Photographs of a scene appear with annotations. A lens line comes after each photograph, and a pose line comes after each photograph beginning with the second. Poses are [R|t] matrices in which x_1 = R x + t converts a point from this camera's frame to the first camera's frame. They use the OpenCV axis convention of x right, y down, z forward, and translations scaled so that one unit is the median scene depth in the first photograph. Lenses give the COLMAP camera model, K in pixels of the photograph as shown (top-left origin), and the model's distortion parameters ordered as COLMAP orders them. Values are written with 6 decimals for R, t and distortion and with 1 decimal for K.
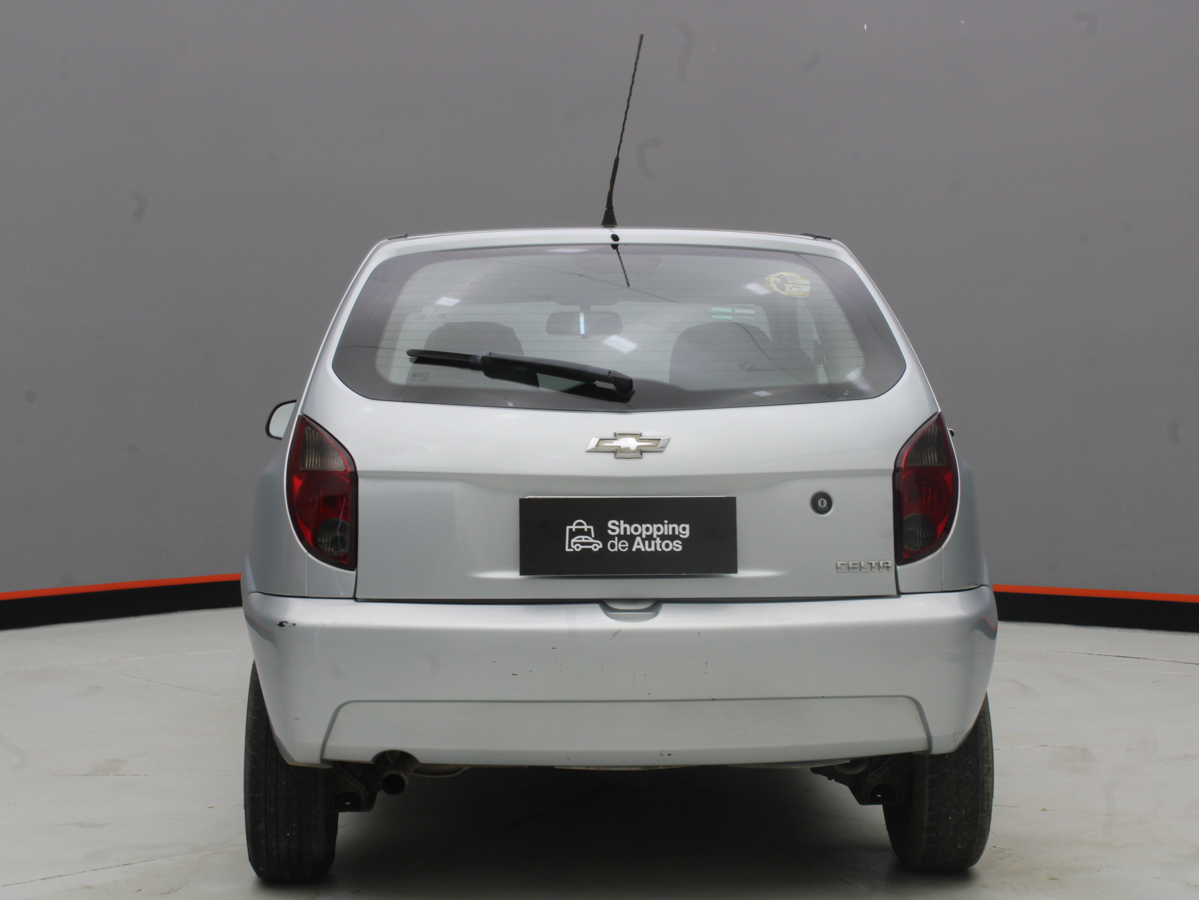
lens RADIAL K [[2089.9, 0, 599.5], [0, 2089.9, 450.0], [0, 0, 1]] dist [-0.018740, 0.068266]
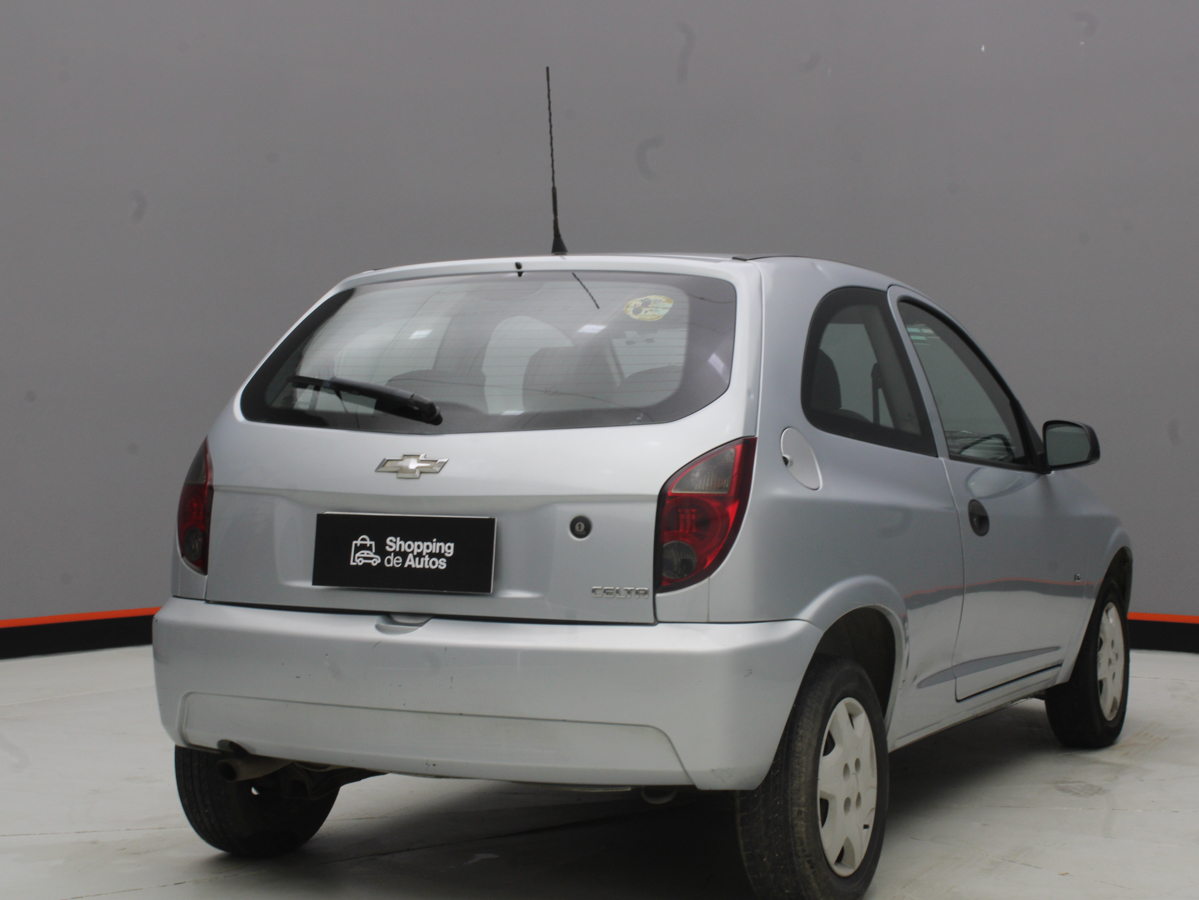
lens RADIAL K [[2089.9, 0, 599.5], [0, 2089.9, 450.0], [0, 0, 1]] dist [-0.018740, 0.068266]
pose [[0.890019, 0.014687, -0.455686, 0.576566], [-0.019499, 0.999793, -0.005861, -0.005905], [0.455506, 0.014102, 0.890121, 0.113630]]
